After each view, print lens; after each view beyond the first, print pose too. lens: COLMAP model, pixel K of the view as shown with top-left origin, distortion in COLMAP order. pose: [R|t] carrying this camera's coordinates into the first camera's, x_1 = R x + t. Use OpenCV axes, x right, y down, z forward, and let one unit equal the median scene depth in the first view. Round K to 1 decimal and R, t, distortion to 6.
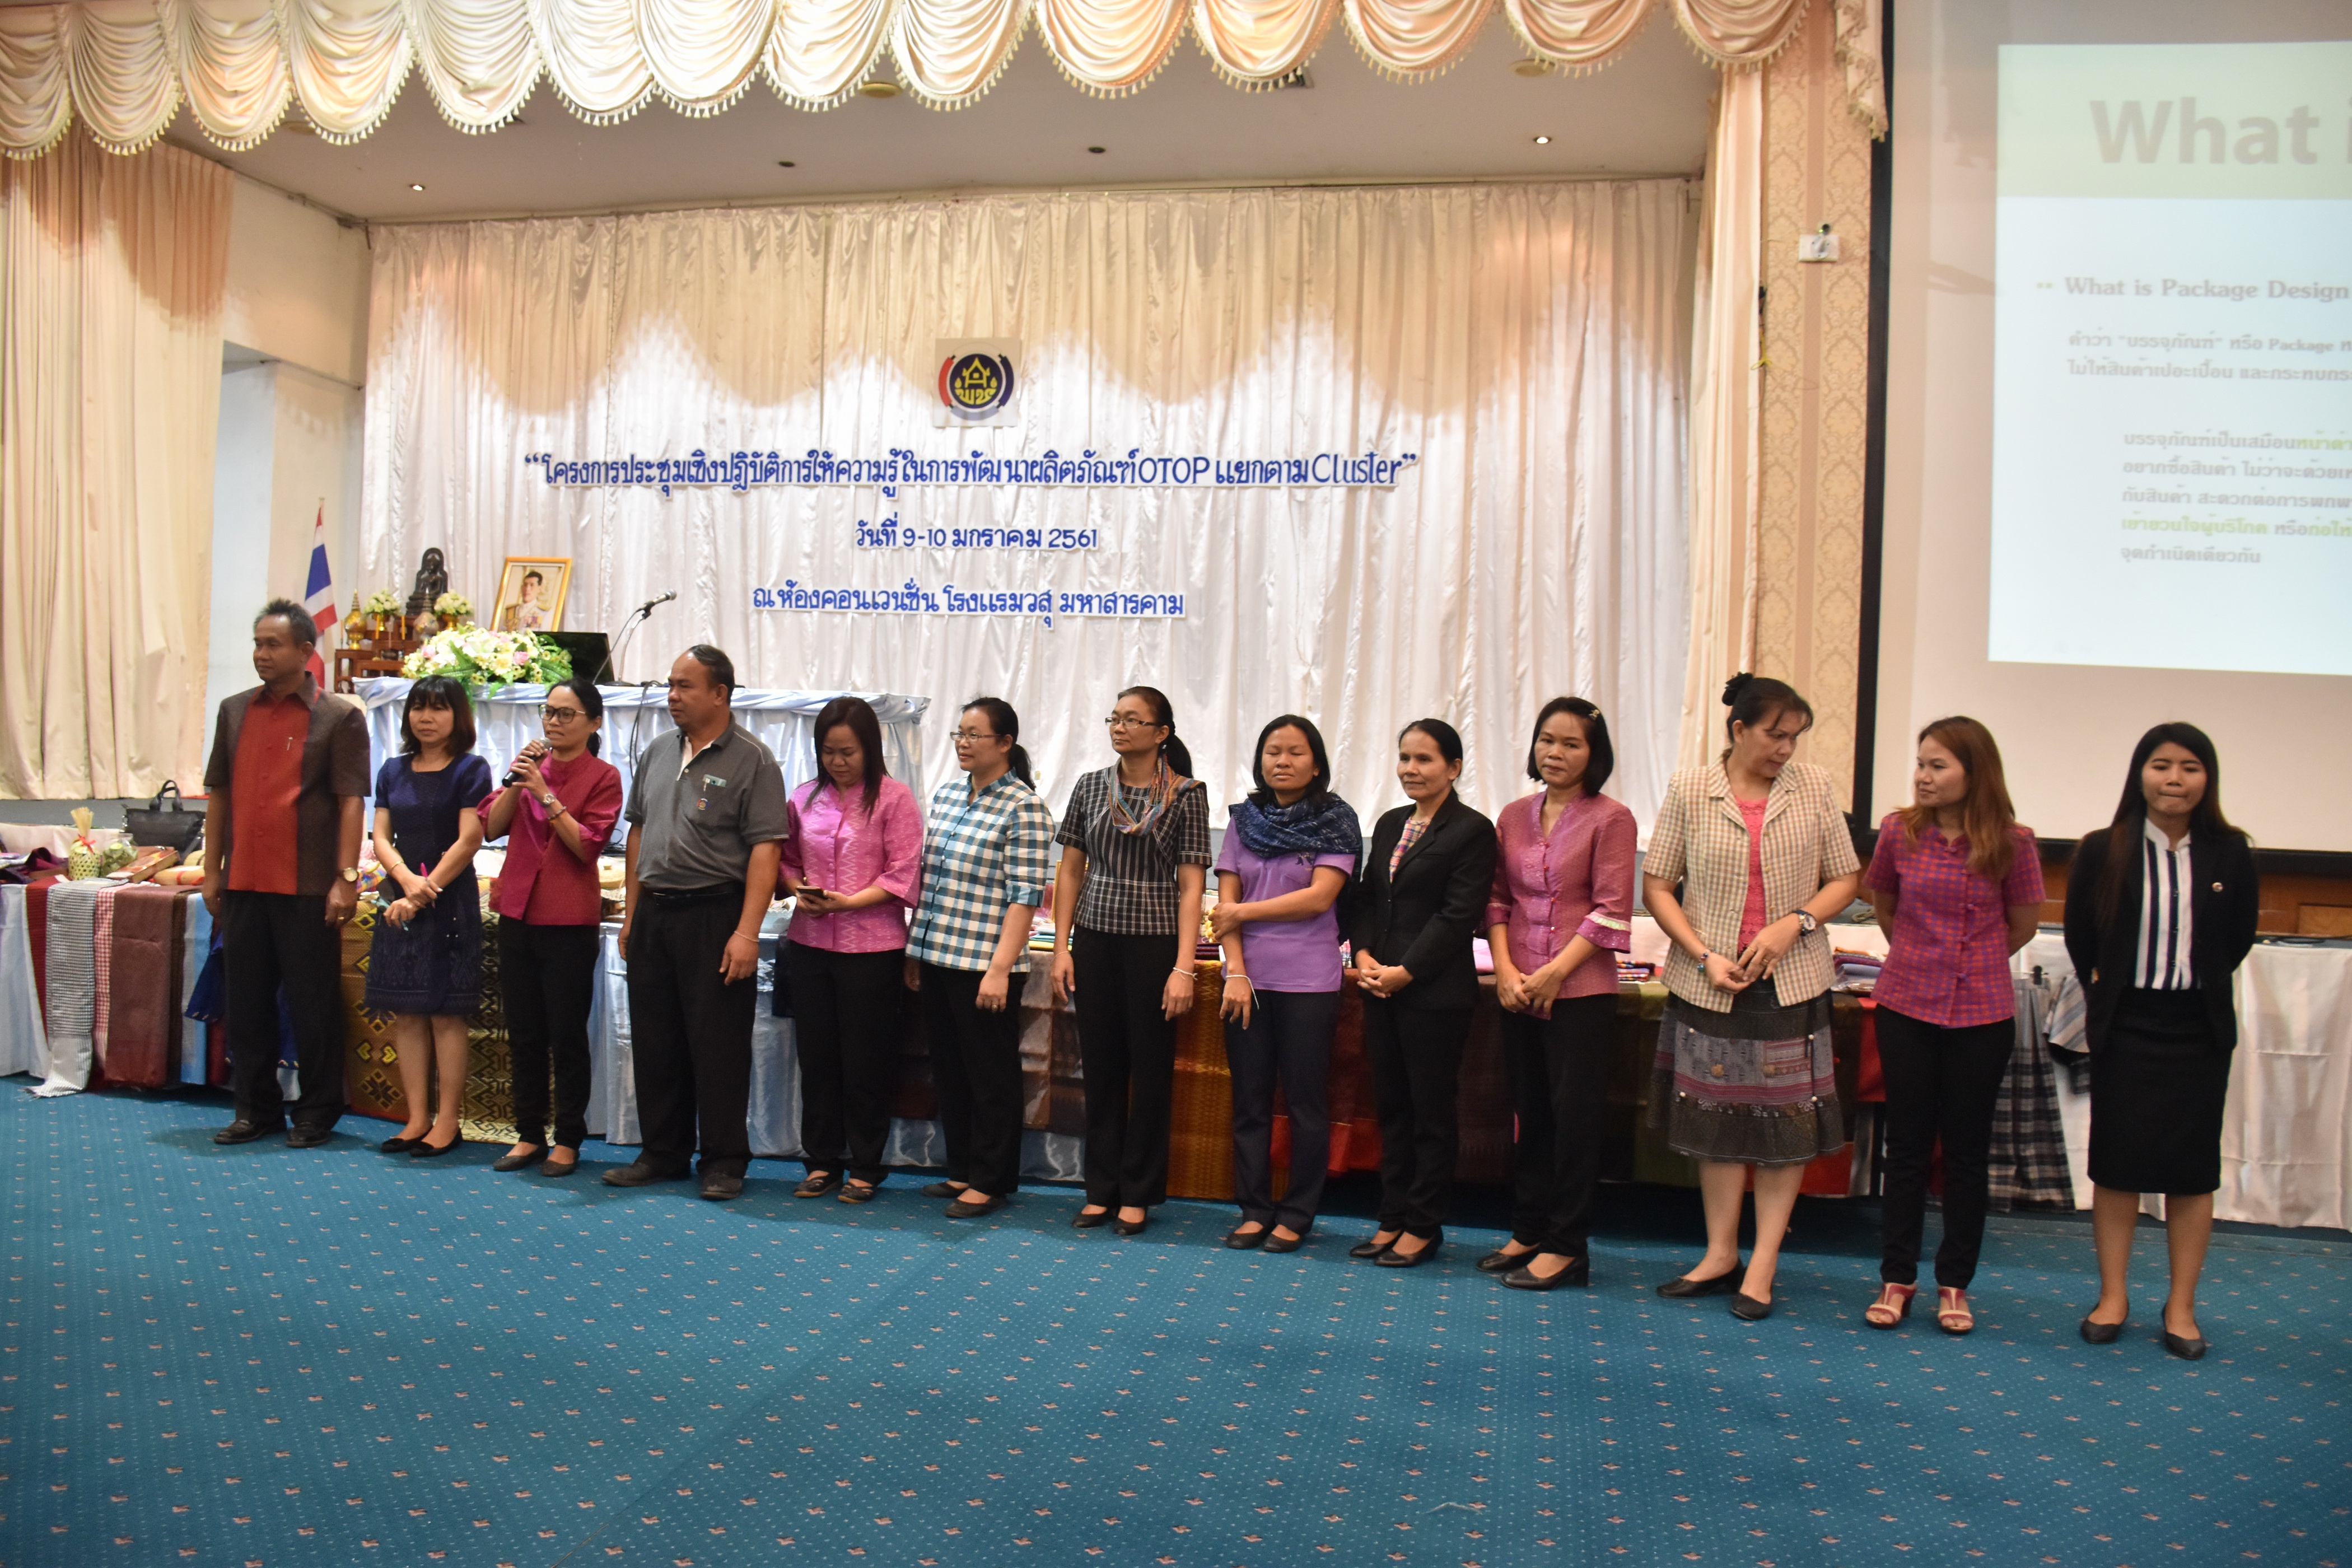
lens RADIAL K [[1827.7, 0, 1184.6], [0, 1827.7, 803.3], [0, 0, 1]] dist [-0.142671, 0.086652]
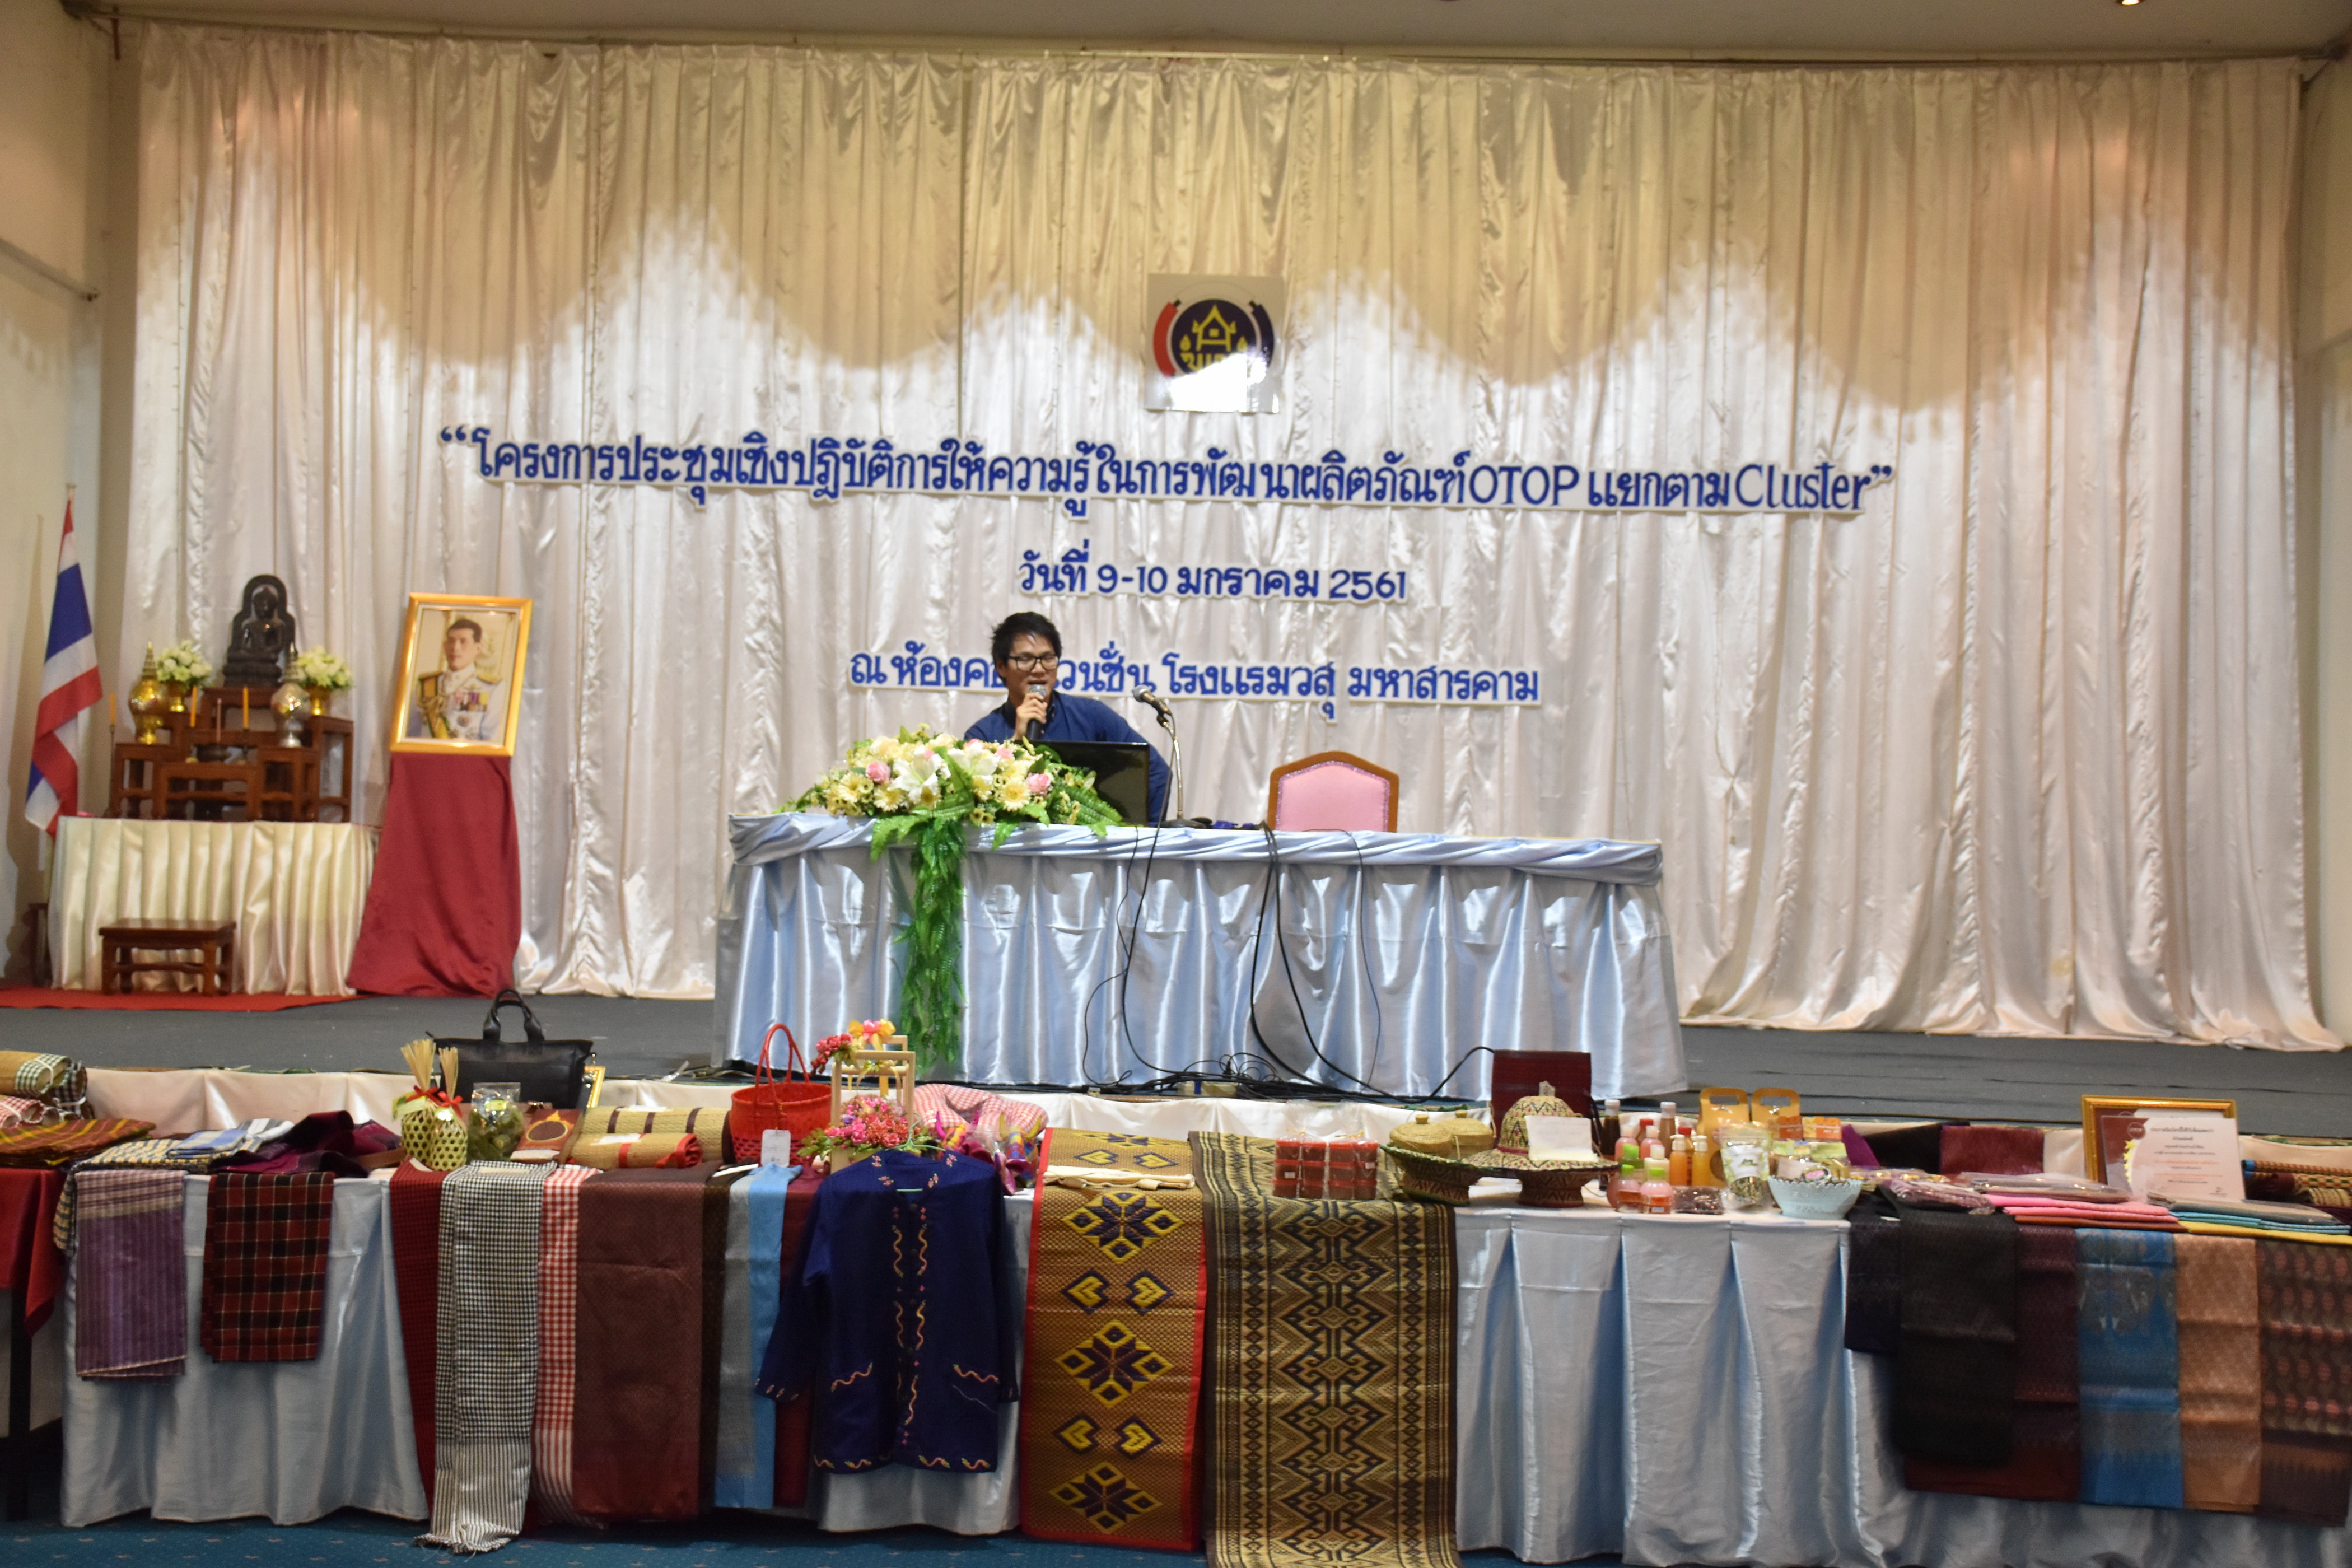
lens RADIAL K [[2913.2, 0, 1165.8], [0, 2913.2, 771.5], [0, 0, 1]] dist [0.110531, 0.000000]
pose [[0.983577, -0.001789, 0.180479, -0.319088], [0.013402, 0.997914, -0.063148, -0.011562], [-0.179990, 0.064530, 0.981550, -0.022466]]
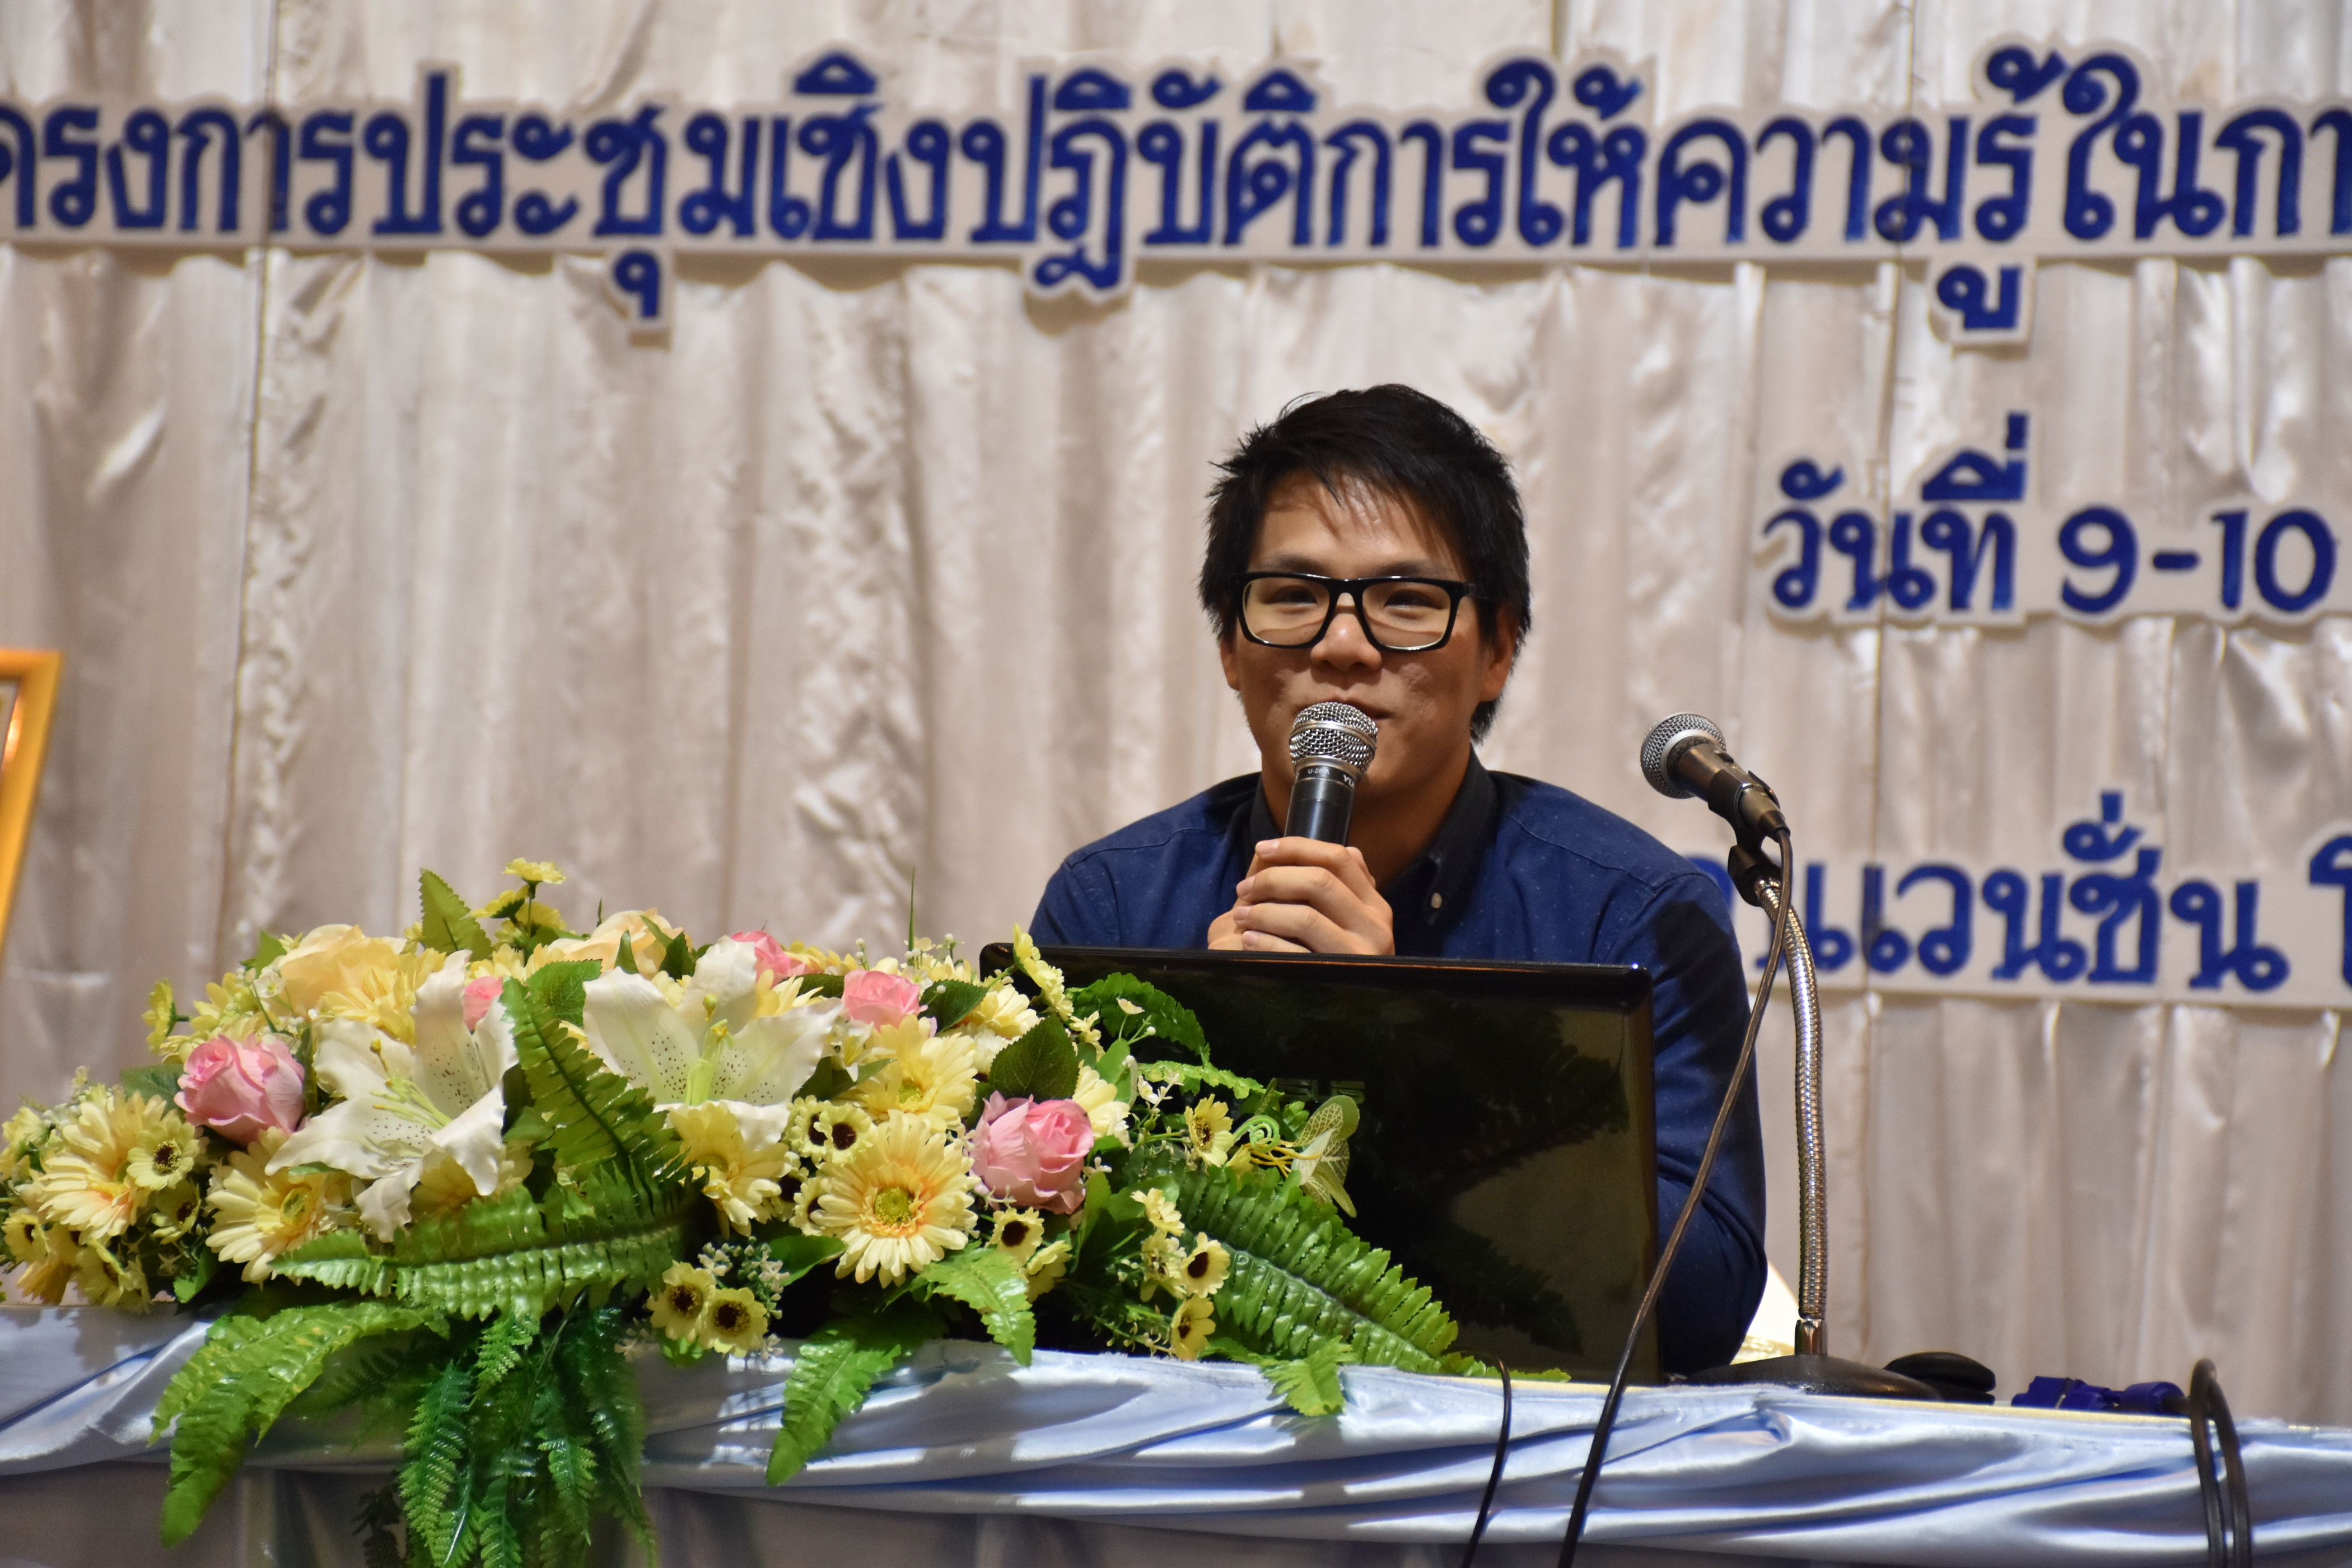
lens RADIAL K [[7304.5, 0, 1162.6], [0, 7304.5, 805.5], [0, 0, 1]] dist [1.085583, 0.000000]
pose [[0.999077, 0.010544, -0.041637, -0.210661], [-0.016555, 0.989032, -0.146771, -0.017804], [0.039633, 0.147325, 0.988294, 0.299068]]
